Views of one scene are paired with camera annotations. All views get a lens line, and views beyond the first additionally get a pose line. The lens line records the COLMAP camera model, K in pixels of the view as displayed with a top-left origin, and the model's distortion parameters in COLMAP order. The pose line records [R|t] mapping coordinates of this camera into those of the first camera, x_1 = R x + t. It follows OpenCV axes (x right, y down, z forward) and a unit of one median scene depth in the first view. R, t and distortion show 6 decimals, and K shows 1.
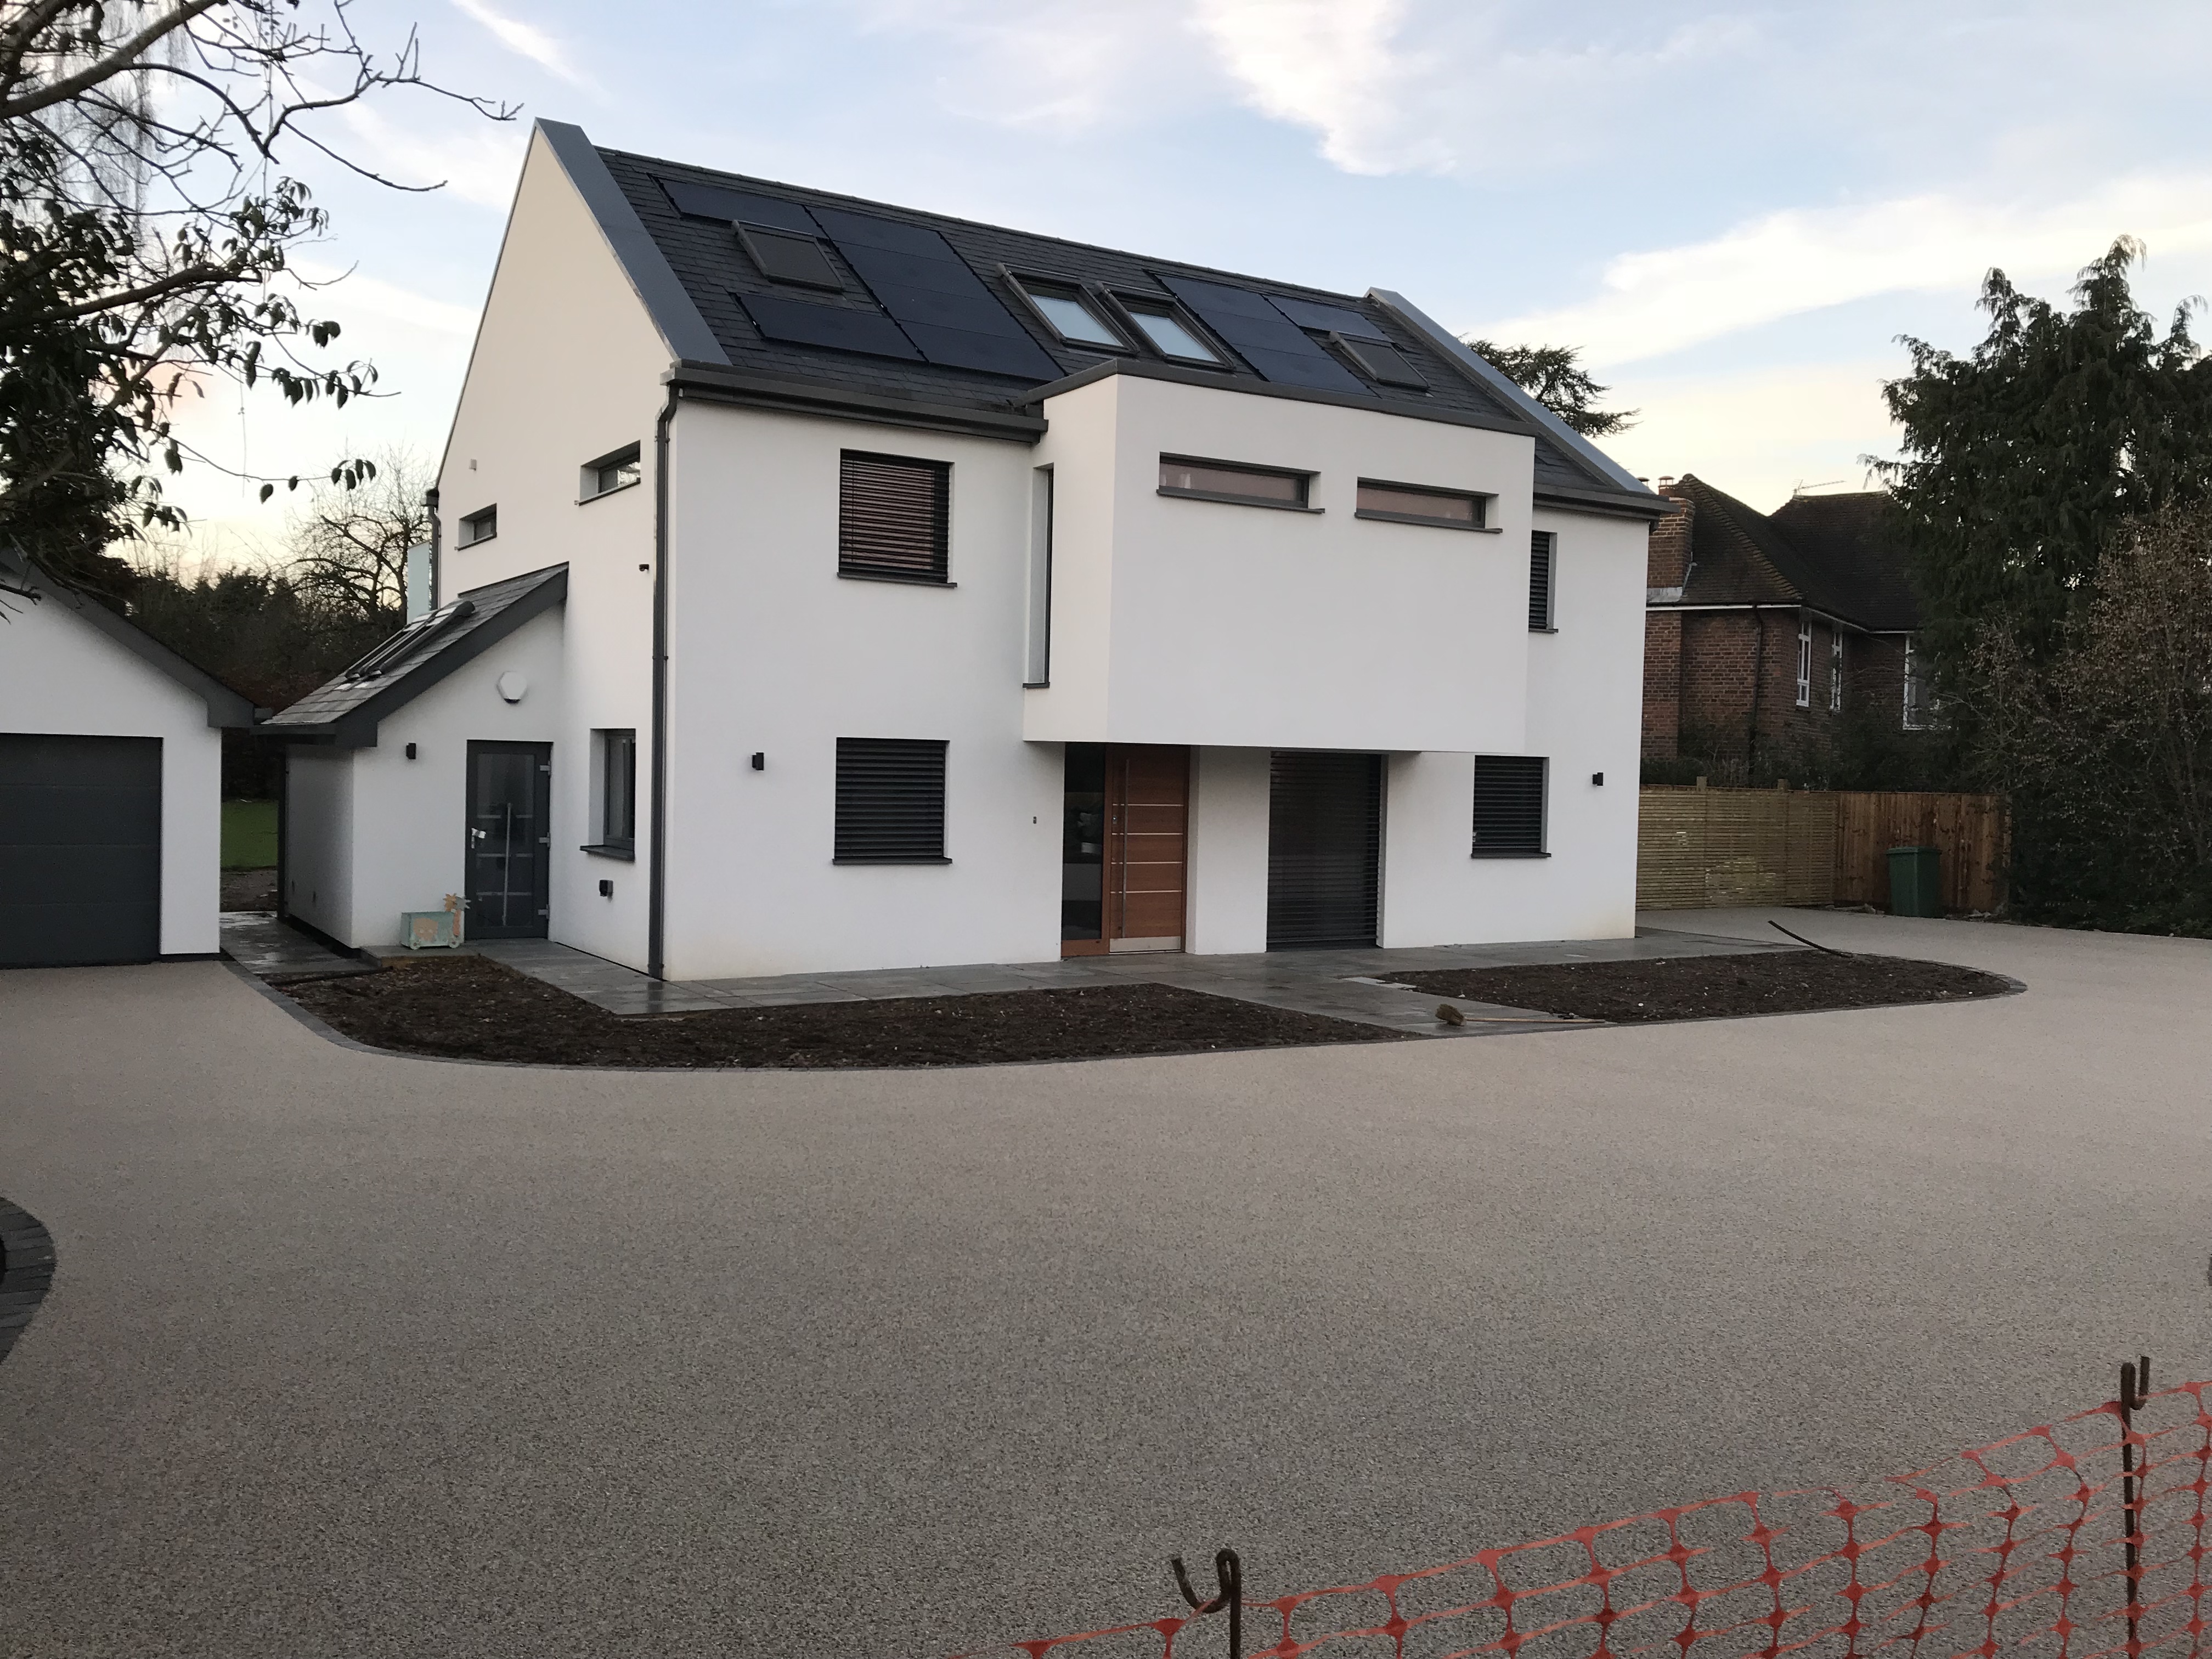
lens RADIAL K [[1861.1, 0, 1144.0], [0, 1861.1, 809.5], [0, 0, 1]] dist [0.091398, -0.000926]
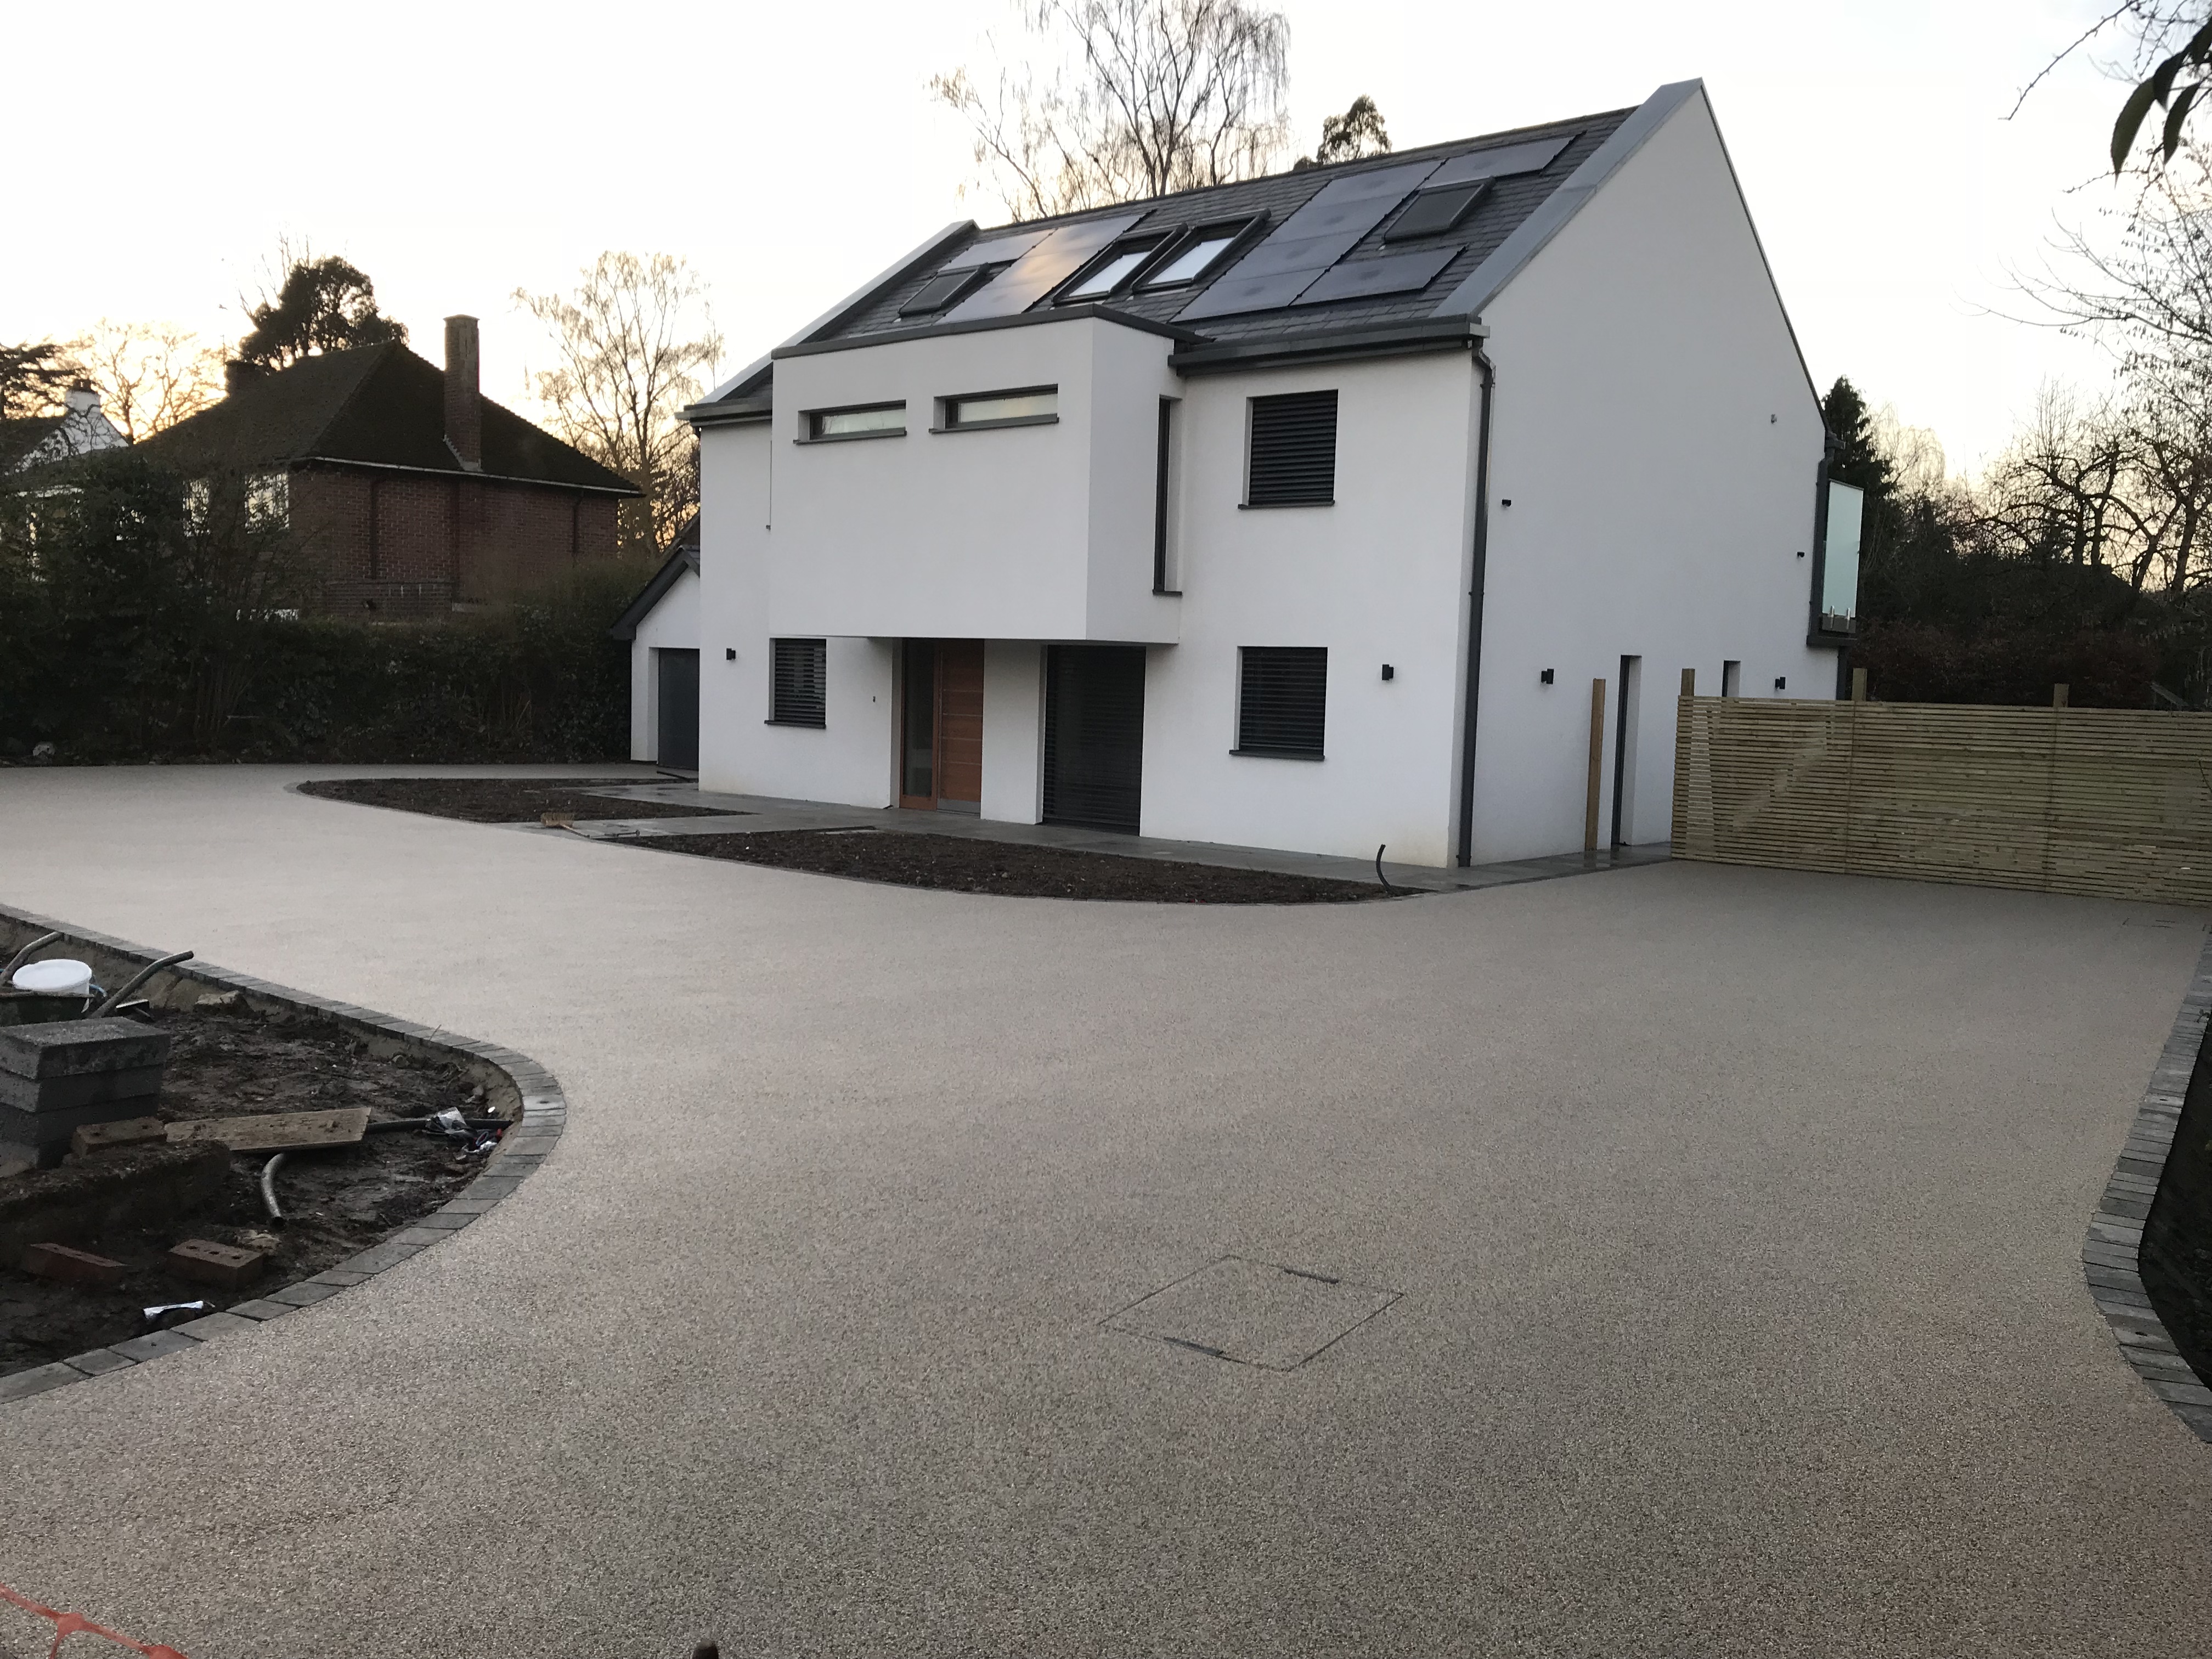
lens RADIAL K [[1819.6, 0, 1106.0], [0, 1819.6, 829.5], [0, 0, 1]] dist [0.000543, -0.000295]
pose [[0.314515, 0.072649, -0.946469, 1.176268], [-0.039887, 0.997198, 0.063288, 0.009186], [0.948414, 0.017847, 0.316531, 0.731401]]
